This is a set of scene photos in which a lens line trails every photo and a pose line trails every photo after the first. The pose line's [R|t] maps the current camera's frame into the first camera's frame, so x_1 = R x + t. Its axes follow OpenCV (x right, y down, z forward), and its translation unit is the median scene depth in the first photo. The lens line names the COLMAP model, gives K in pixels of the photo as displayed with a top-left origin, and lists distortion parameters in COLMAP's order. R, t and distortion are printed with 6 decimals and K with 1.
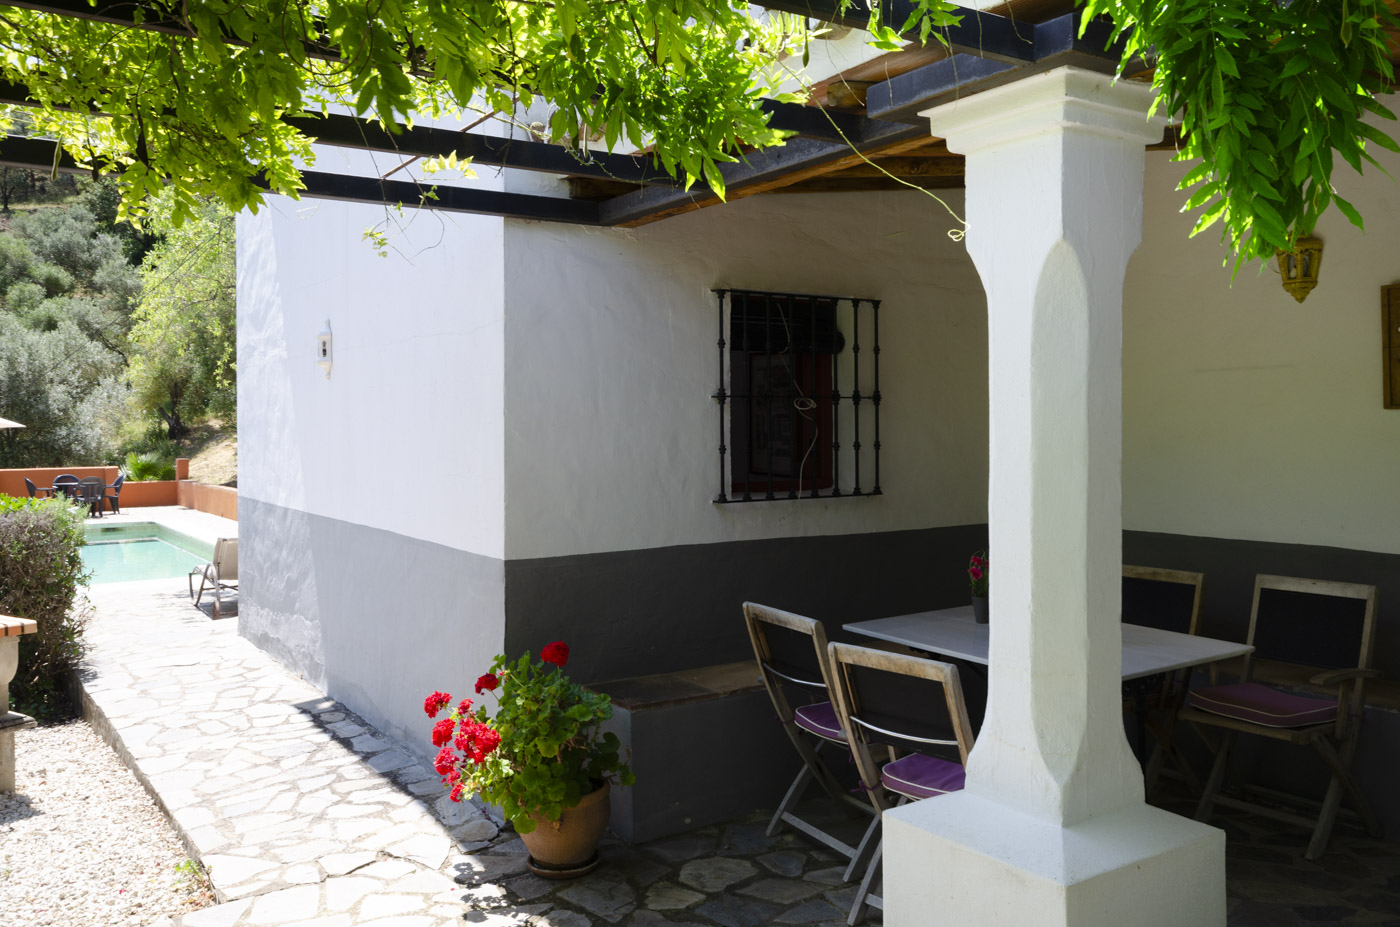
lens RADIAL K [[1149.0, 0, 702.0], [0, 1149.0, 460.5], [0, 0, 1]] dist [-0.009691, -0.002393]
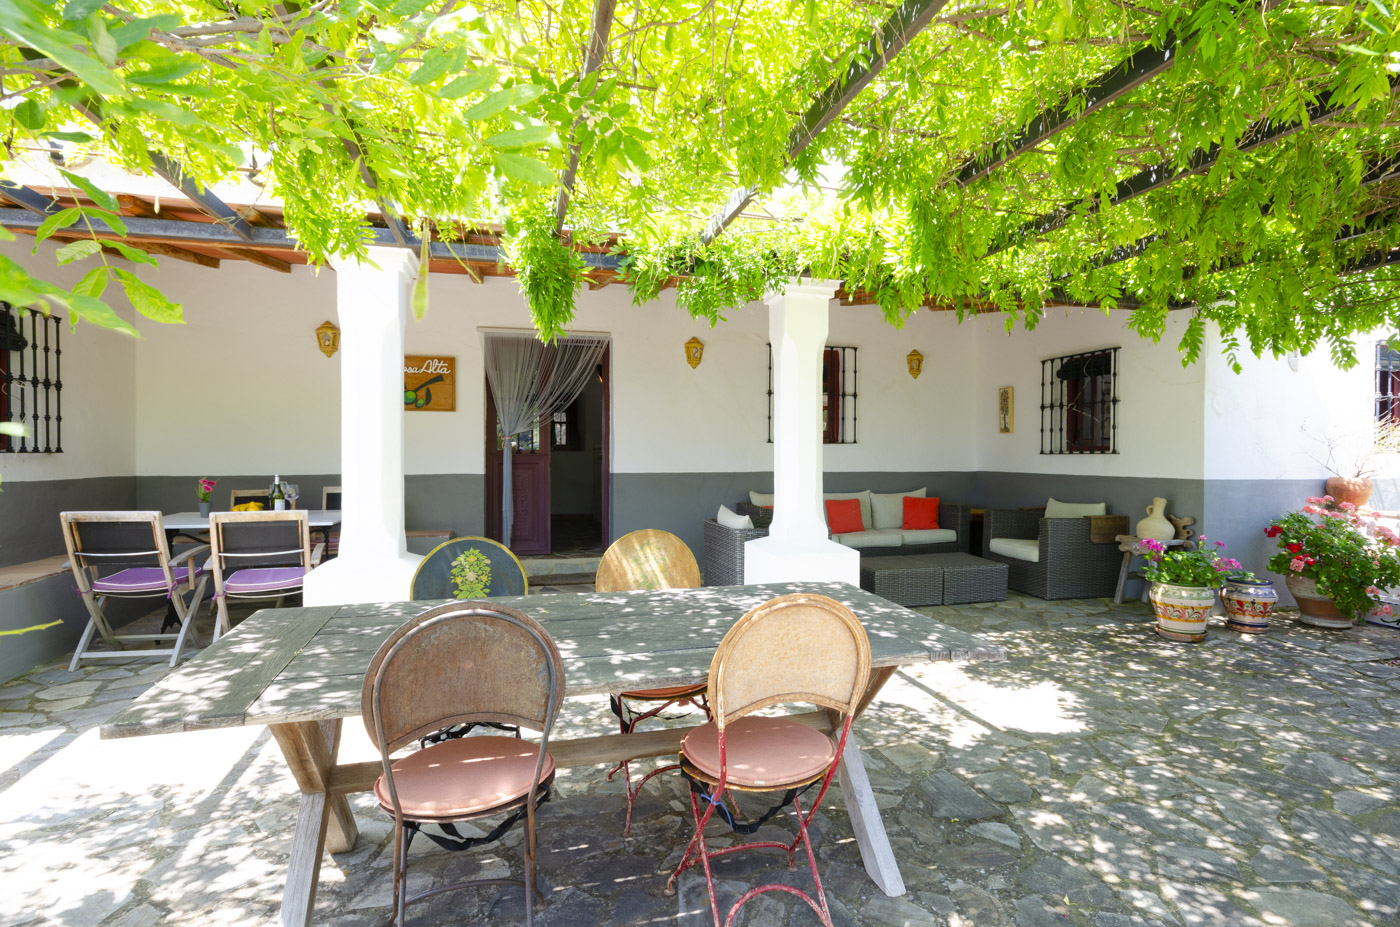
lens RADIAL K [[731.4, 0, 701.5], [0, 731.4, 461.3], [0, 0, 1]] dist [-0.000310, -0.000075]
pose [[0.344126, -0.005878, 0.938905, -0.556976], [0.014848, 0.999889, 0.000817, 0.066695], [-0.938806, 0.013660, 0.344175, -0.099728]]
